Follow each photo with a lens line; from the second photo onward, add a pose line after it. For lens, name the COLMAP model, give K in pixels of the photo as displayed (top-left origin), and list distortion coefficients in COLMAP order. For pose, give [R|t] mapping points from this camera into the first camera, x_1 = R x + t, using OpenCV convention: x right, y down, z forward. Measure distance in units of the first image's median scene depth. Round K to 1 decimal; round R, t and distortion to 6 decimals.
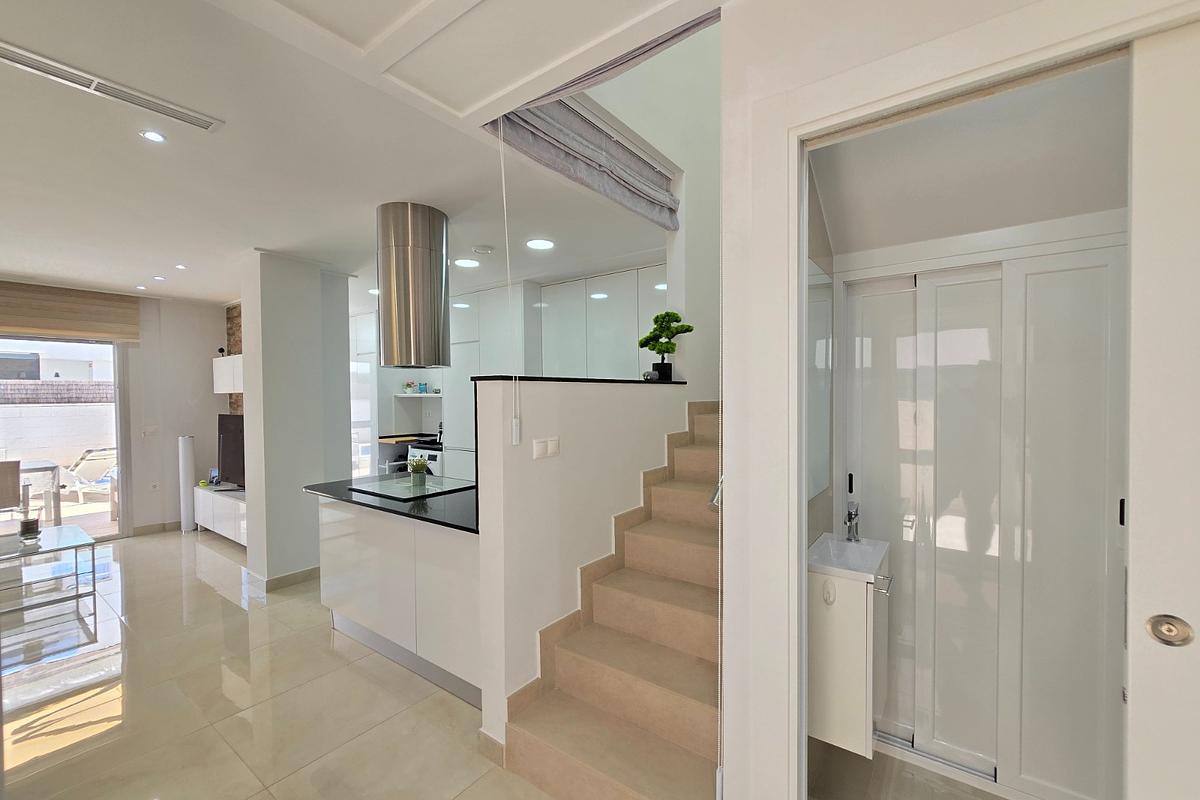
lens RADIAL K [[489.8, 0, 604.9], [0, 489.8, 405.0], [0, 0, 1]] dist [-0.001475, -0.000815]
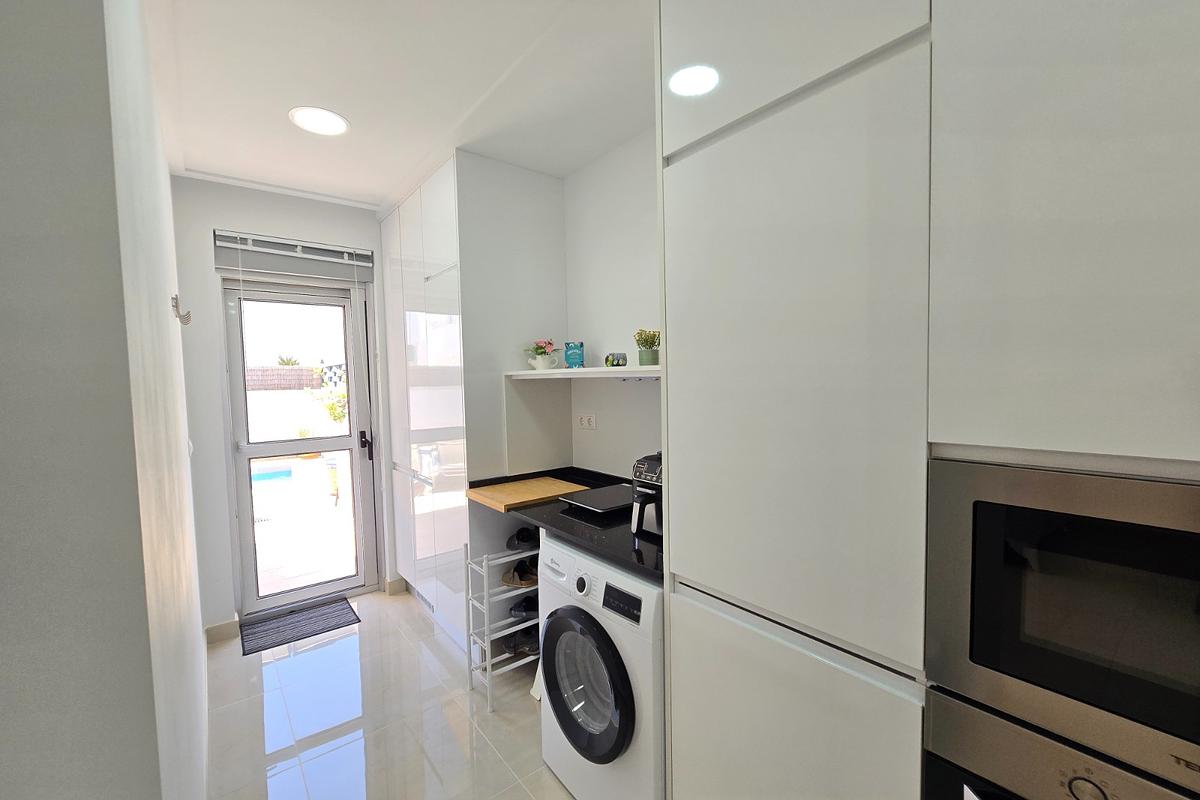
lens RADIAL K [[489.8, 0, 600.4], [0, 489.8, 403.5], [0, 0, 1]] dist [-0.001475, -0.000815]
pose [[0.965390, 0.004107, -0.260779, -0.260324], [0.005432, 0.999342, 0.035848, -0.010702], [0.260755, -0.036024, 0.964733, 0.654697]]
